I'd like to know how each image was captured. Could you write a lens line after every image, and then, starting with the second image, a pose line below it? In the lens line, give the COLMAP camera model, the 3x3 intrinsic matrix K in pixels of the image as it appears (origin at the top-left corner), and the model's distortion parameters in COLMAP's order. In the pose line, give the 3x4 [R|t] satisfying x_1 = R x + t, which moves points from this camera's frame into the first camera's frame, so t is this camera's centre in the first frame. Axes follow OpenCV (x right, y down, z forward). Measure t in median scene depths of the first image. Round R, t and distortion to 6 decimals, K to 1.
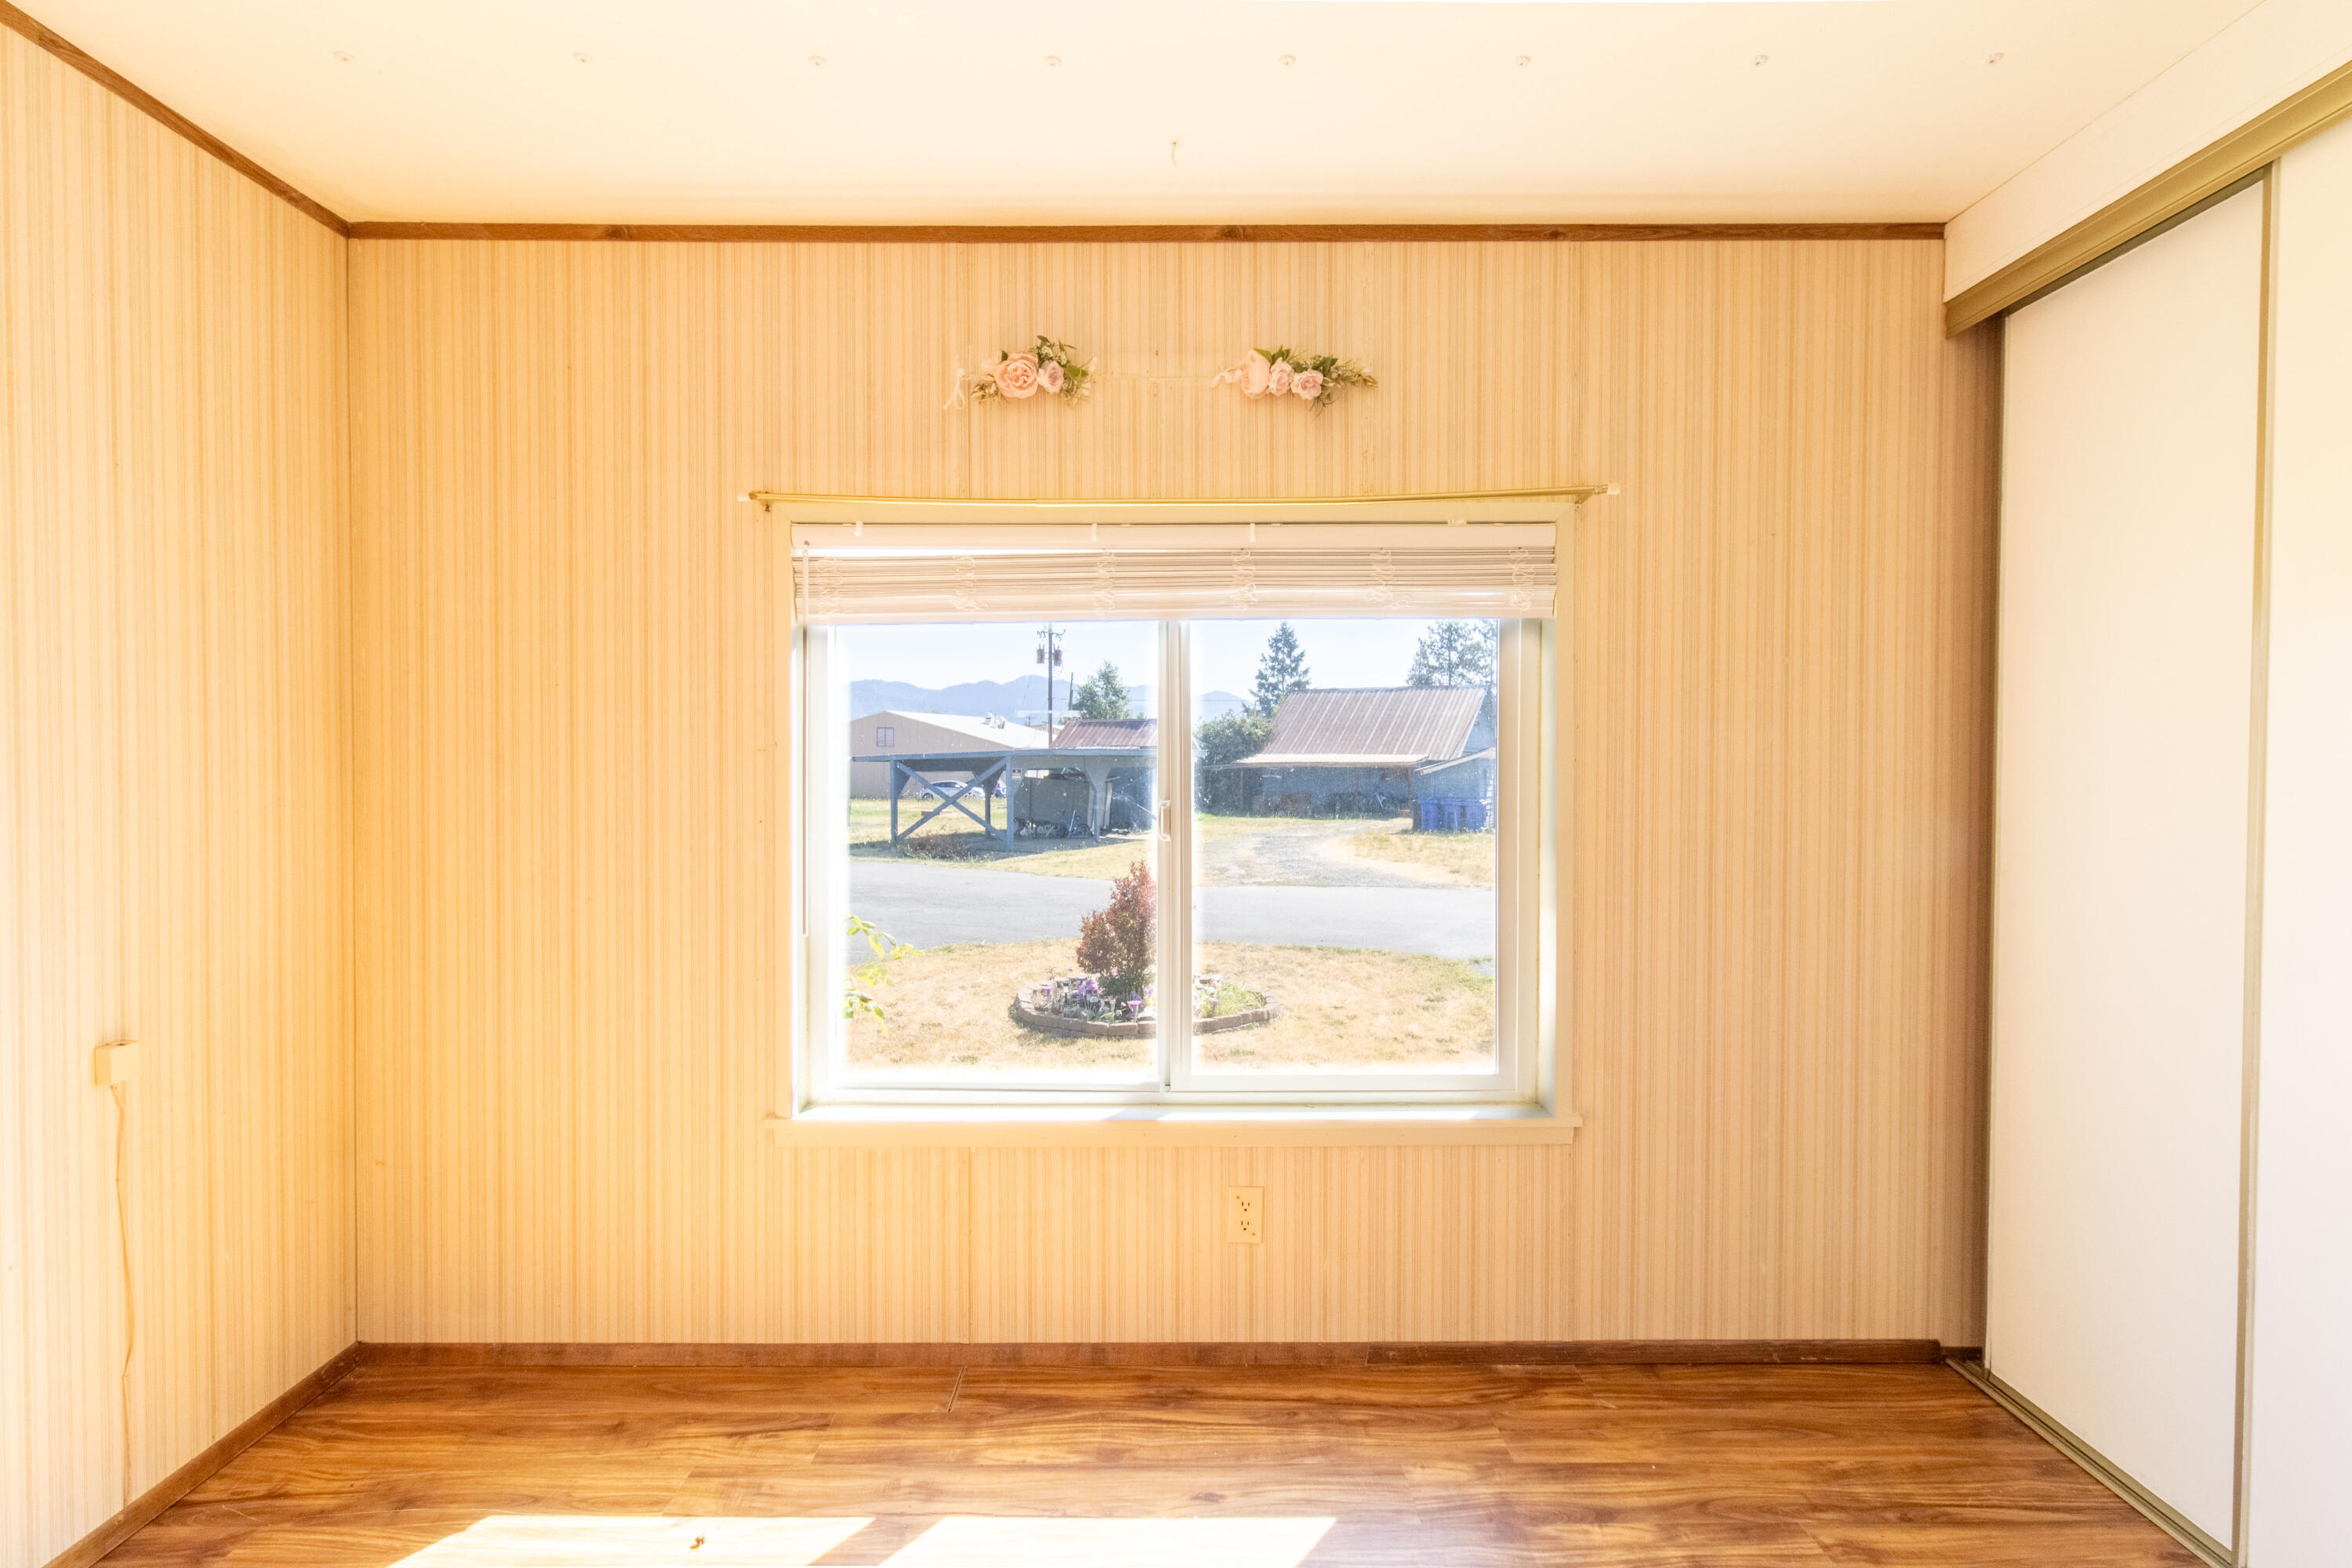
lens RADIAL K [[1079.6, 0, 1174.7], [0, 1079.6, 784.9], [0, 0, 1]] dist [-0.008037, -0.007812]
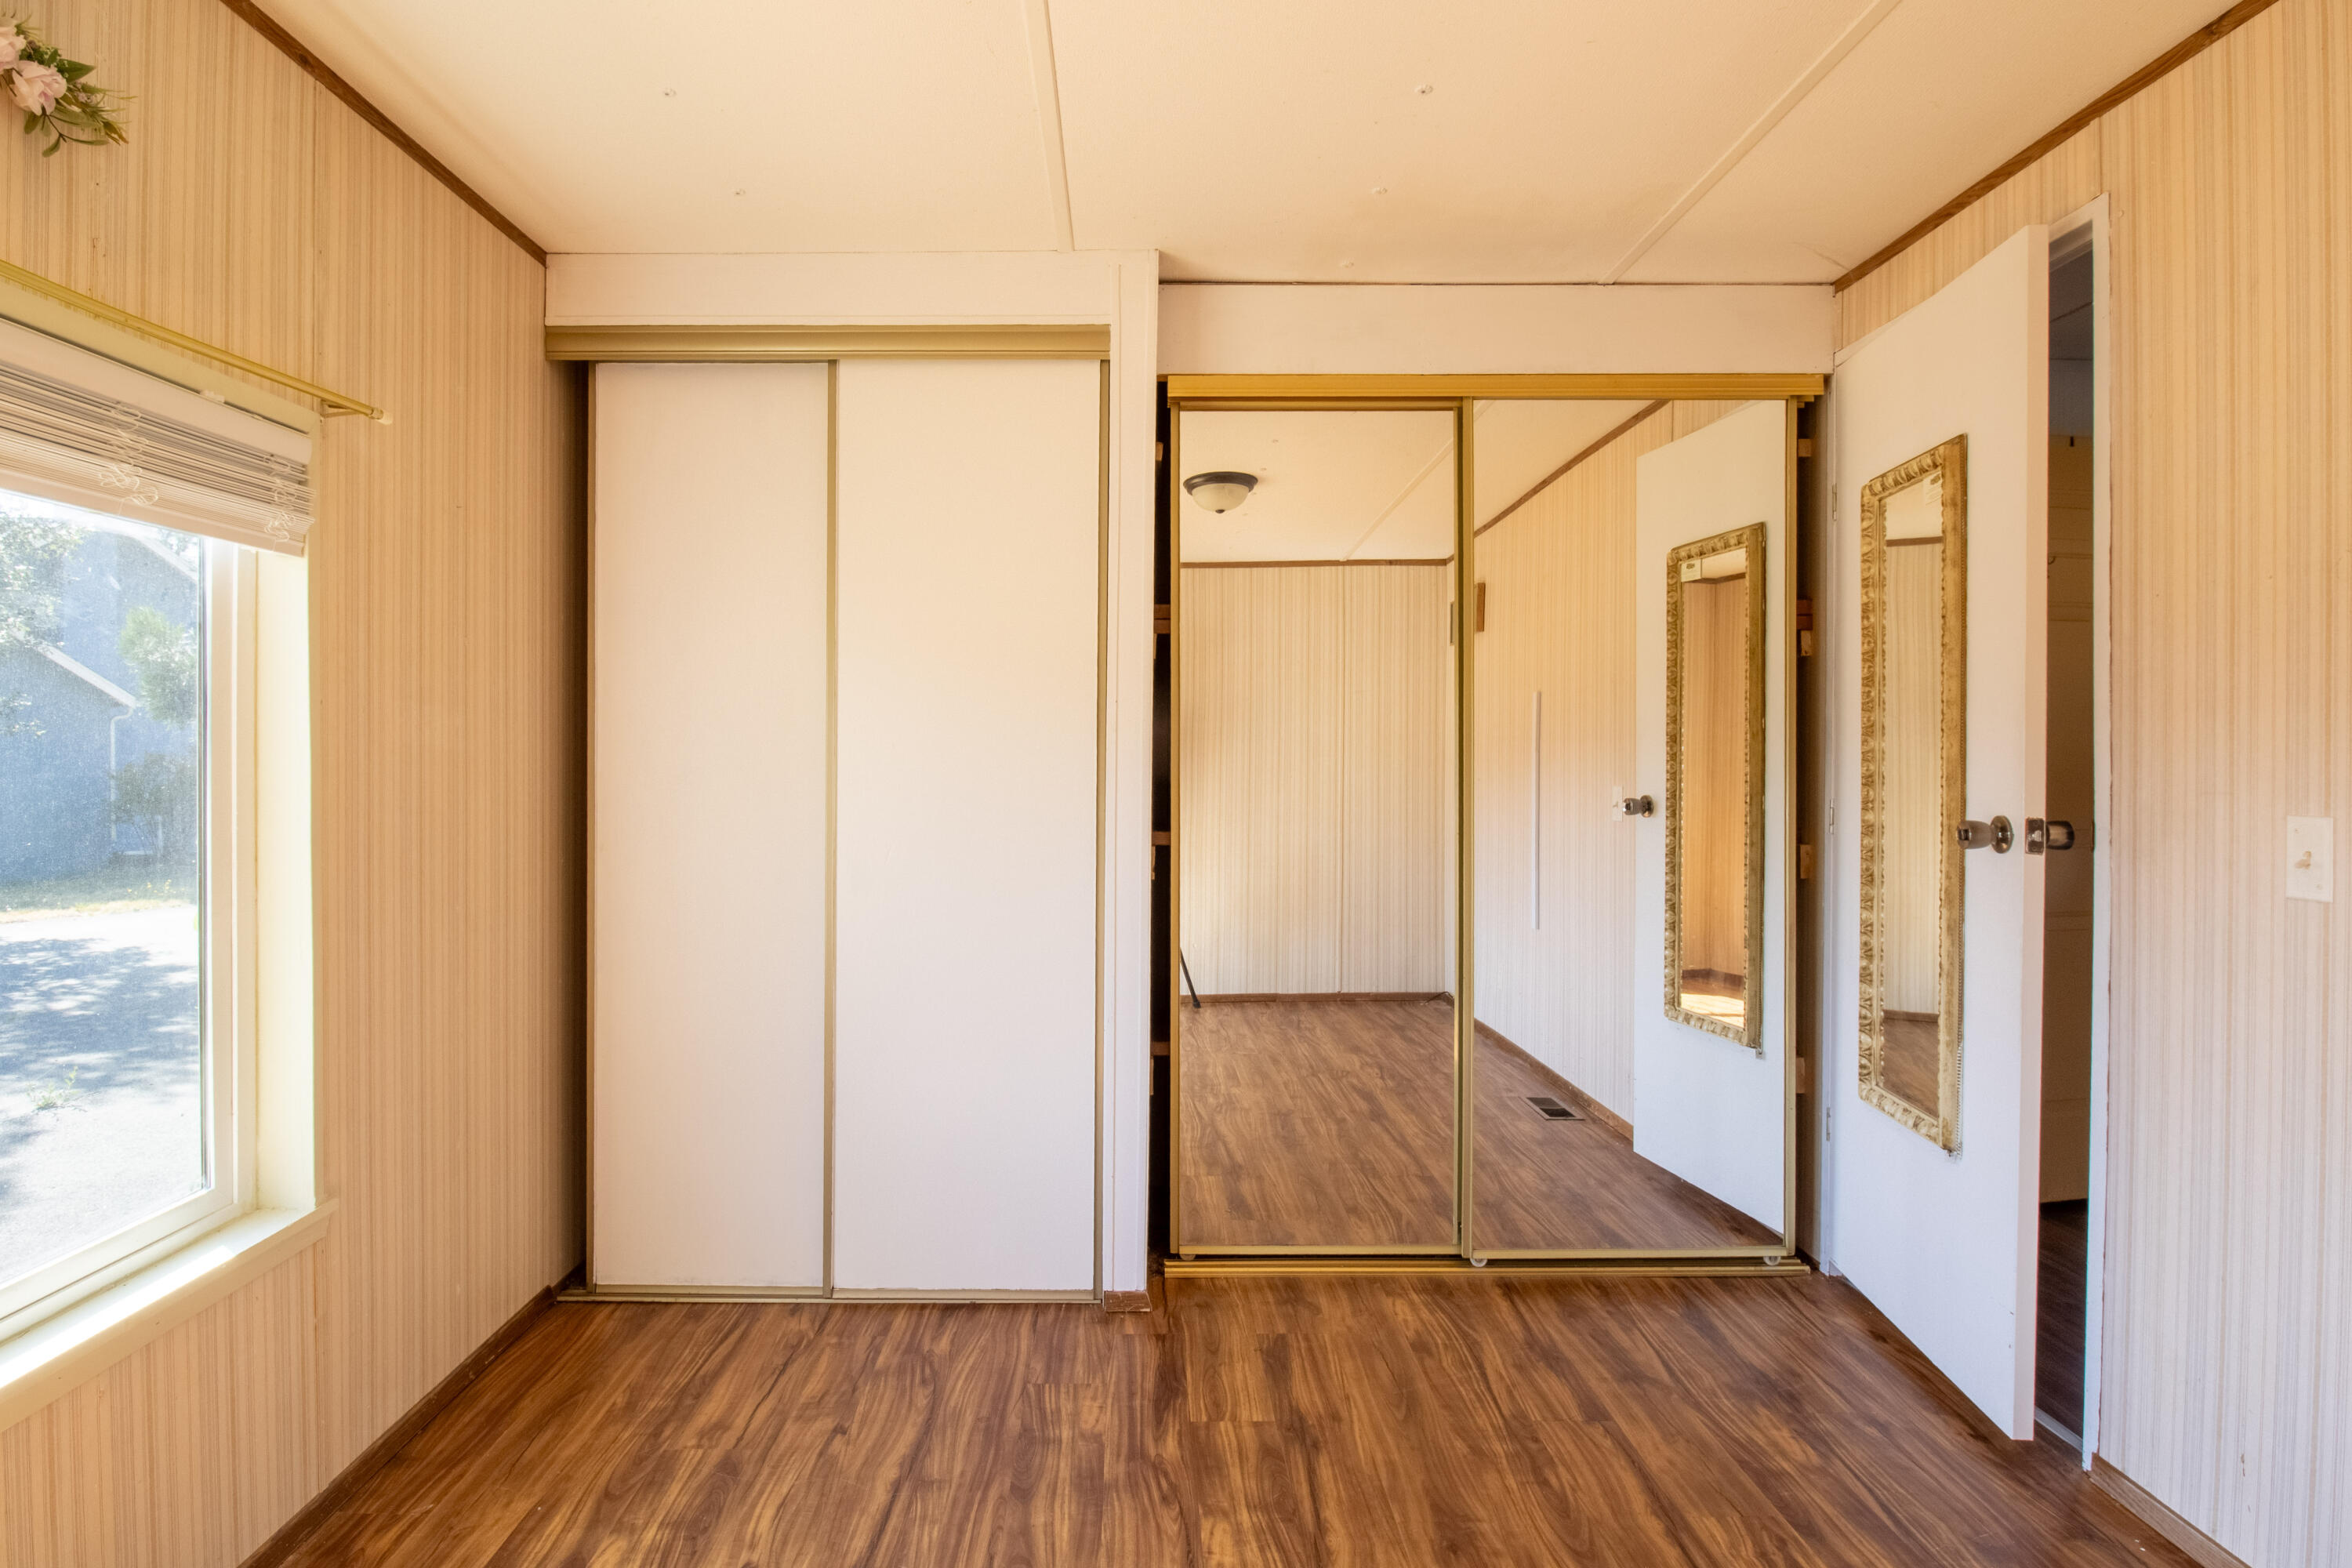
lens RADIAL K [[1189.2, 0, 1160.8], [0, 1189.2, 775.2], [0, 0, 1]] dist [-0.029989, -0.001909]
pose [[-0.031724, -0.013894, 0.999400, -0.520561], [0.013539, 0.999806, 0.014329, -0.005398], [-0.999405, 0.013986, -0.031530, 0.442448]]
